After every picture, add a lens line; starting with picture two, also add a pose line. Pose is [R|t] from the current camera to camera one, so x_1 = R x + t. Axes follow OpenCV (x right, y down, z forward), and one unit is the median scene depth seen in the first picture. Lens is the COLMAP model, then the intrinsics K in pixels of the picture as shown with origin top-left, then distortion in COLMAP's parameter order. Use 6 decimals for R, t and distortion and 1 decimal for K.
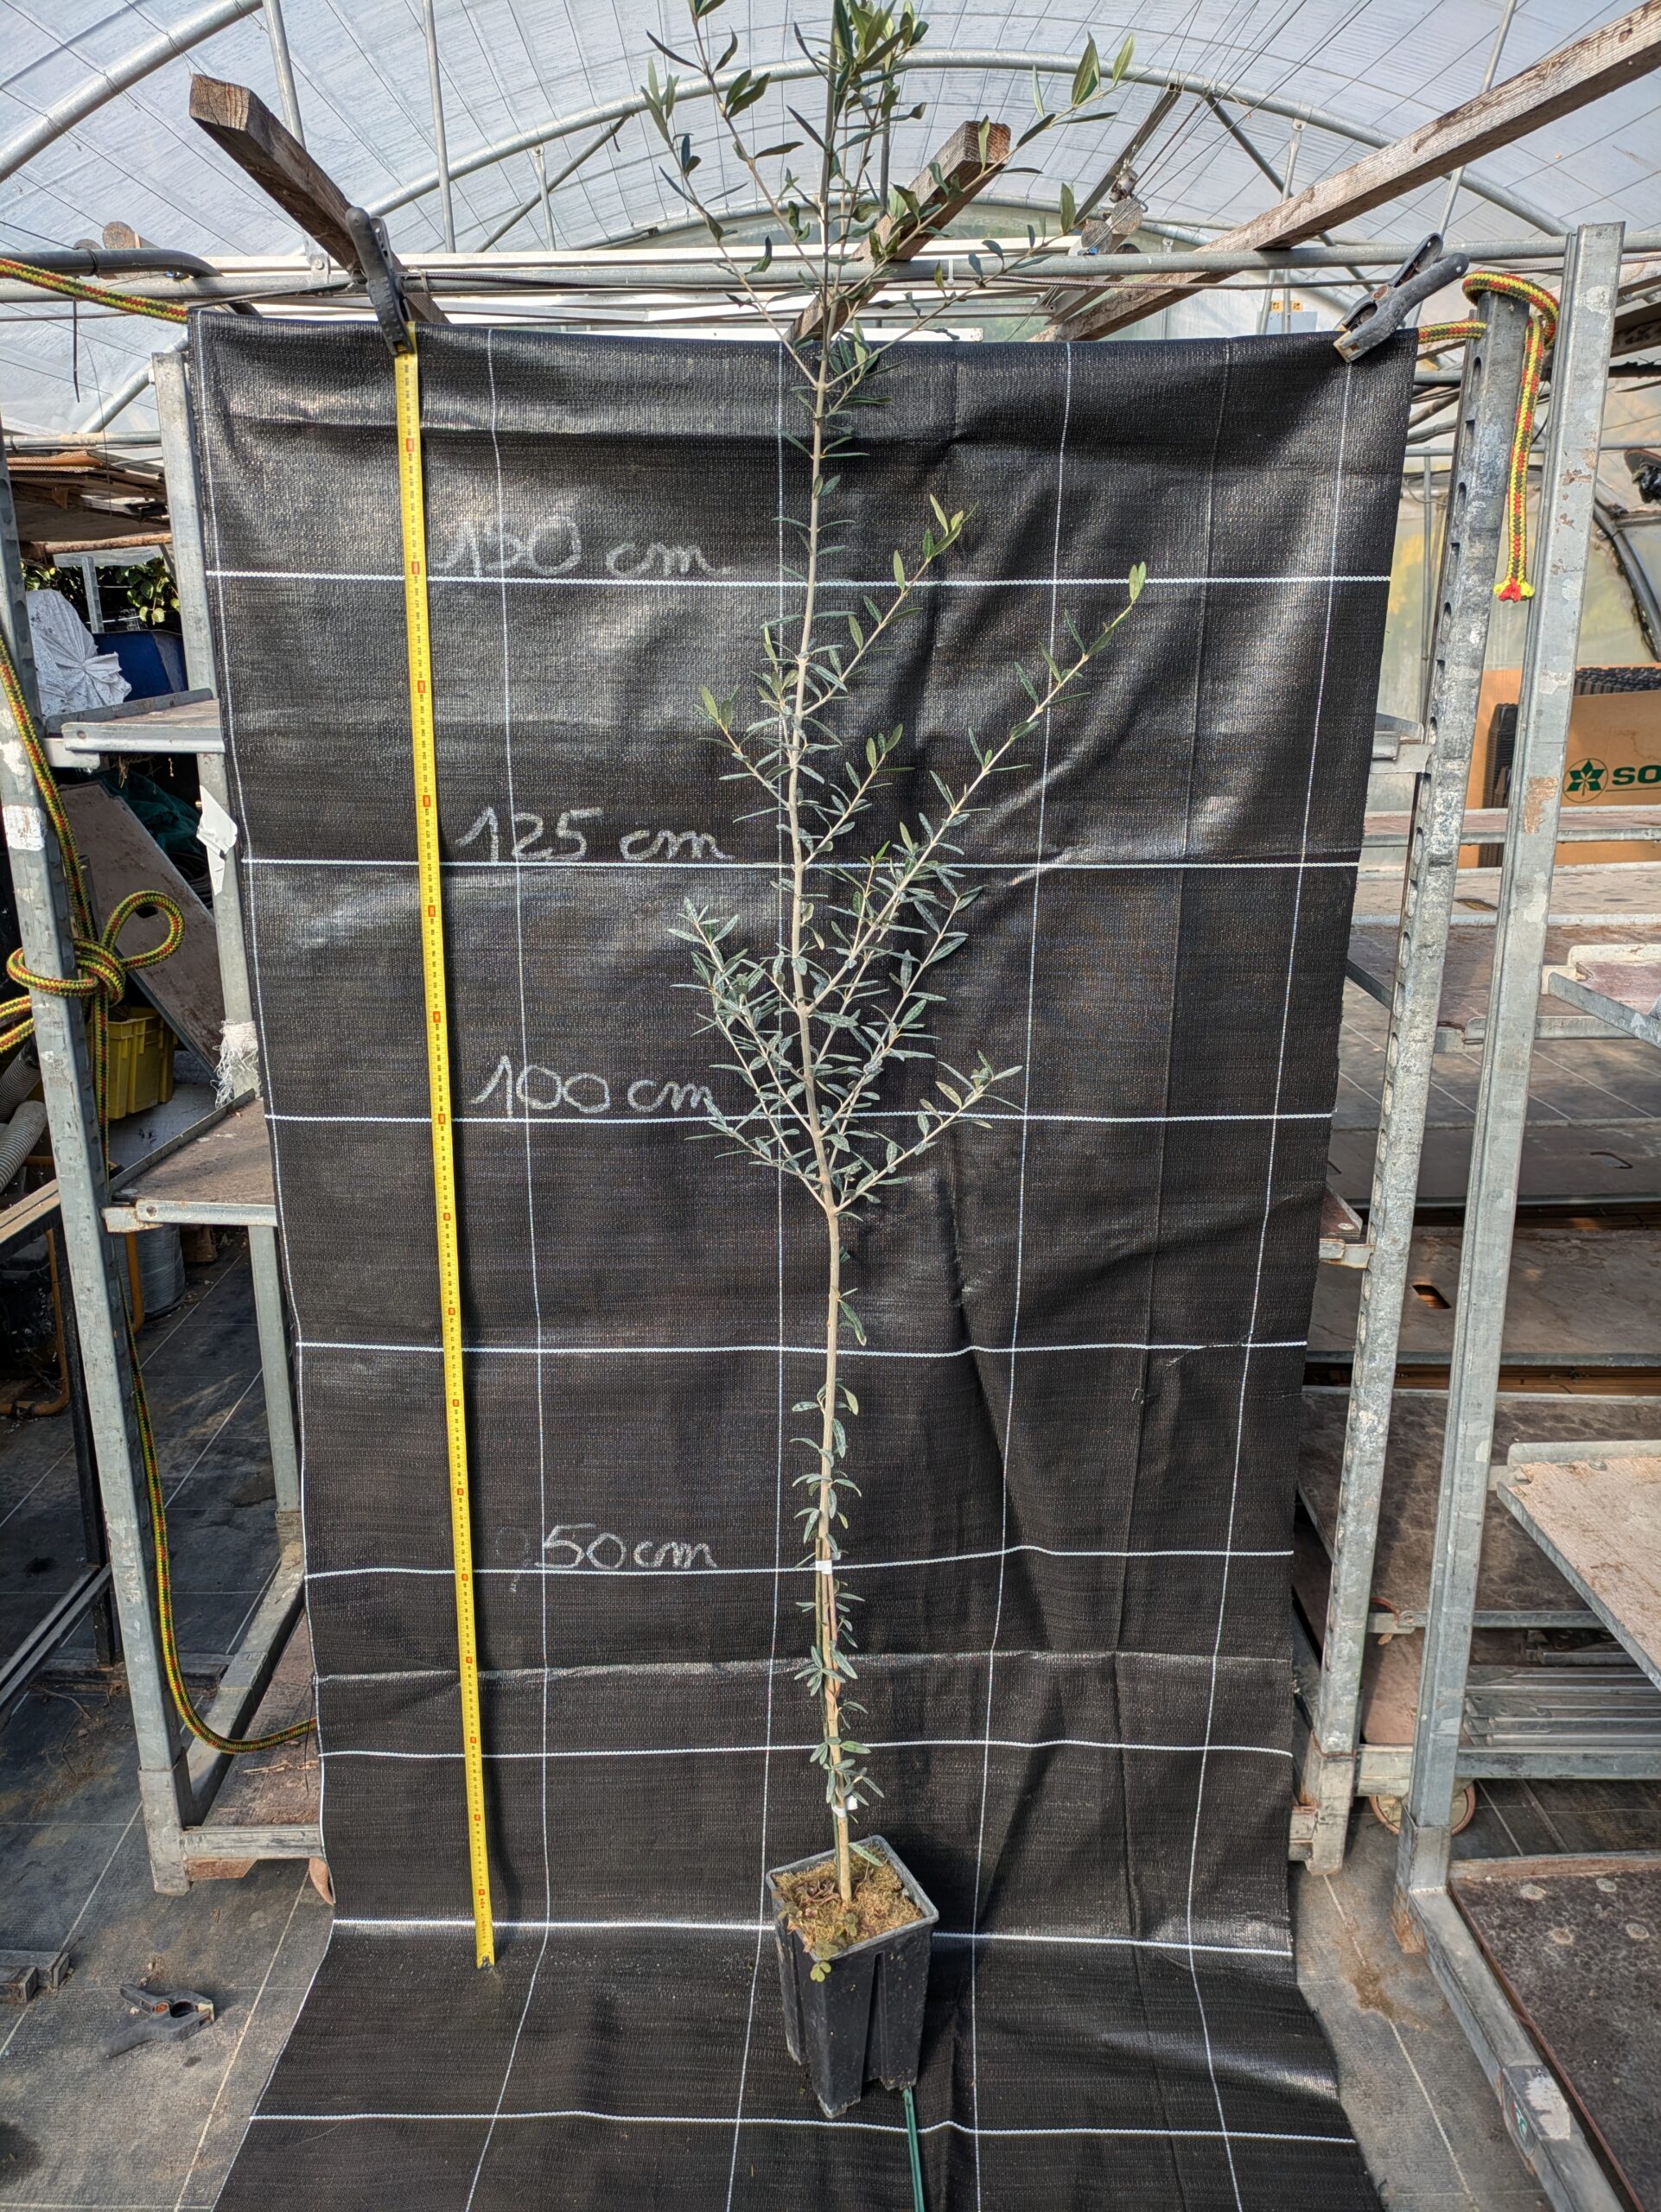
lens RADIAL K [[1588.8, 0, 810.2], [0, 1588.8, 1104.2], [0, 0, 1]] dist [0.059902, -0.031086]
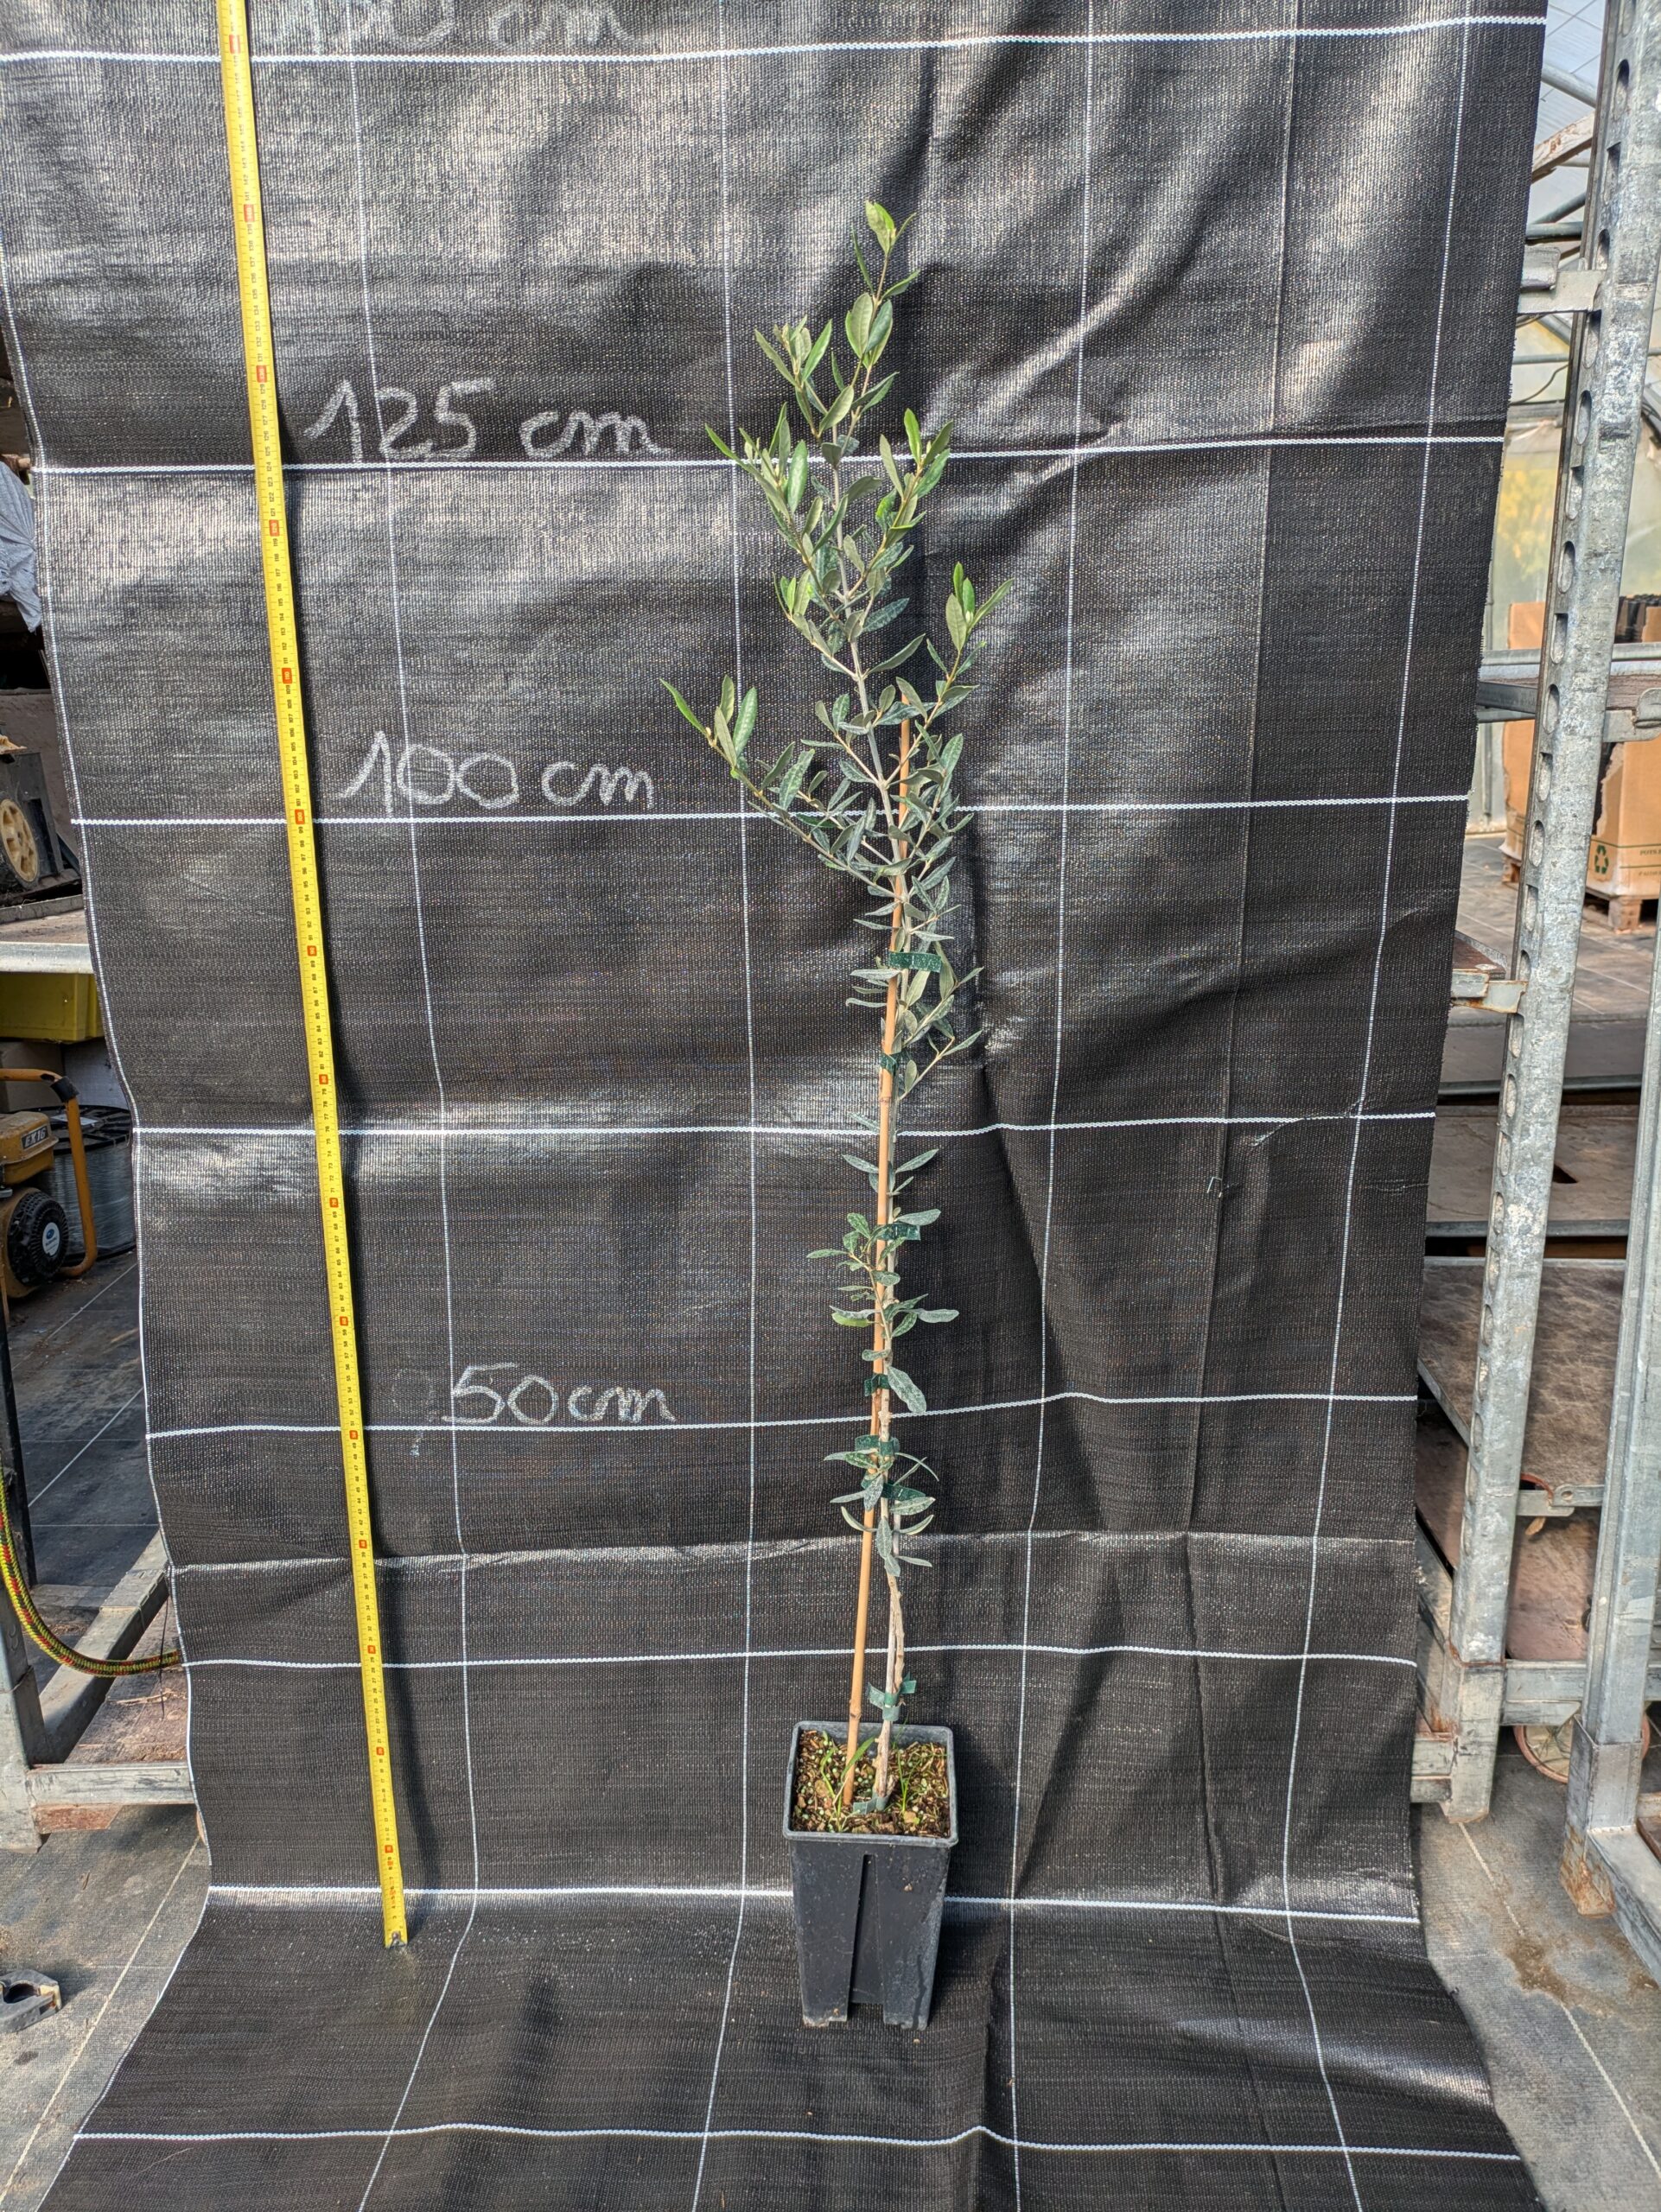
lens RADIAL K [[1588.8, 0, 817.0], [0, 1588.8, 1108.0], [0, 0, 1]] dist [0.059902, -0.031086]
pose [[0.999646, -0.013356, -0.023015, 0.032340], [0.012947, 0.999757, -0.017837, 0.159183], [0.023248, 0.017533, 0.999576, 0.226355]]
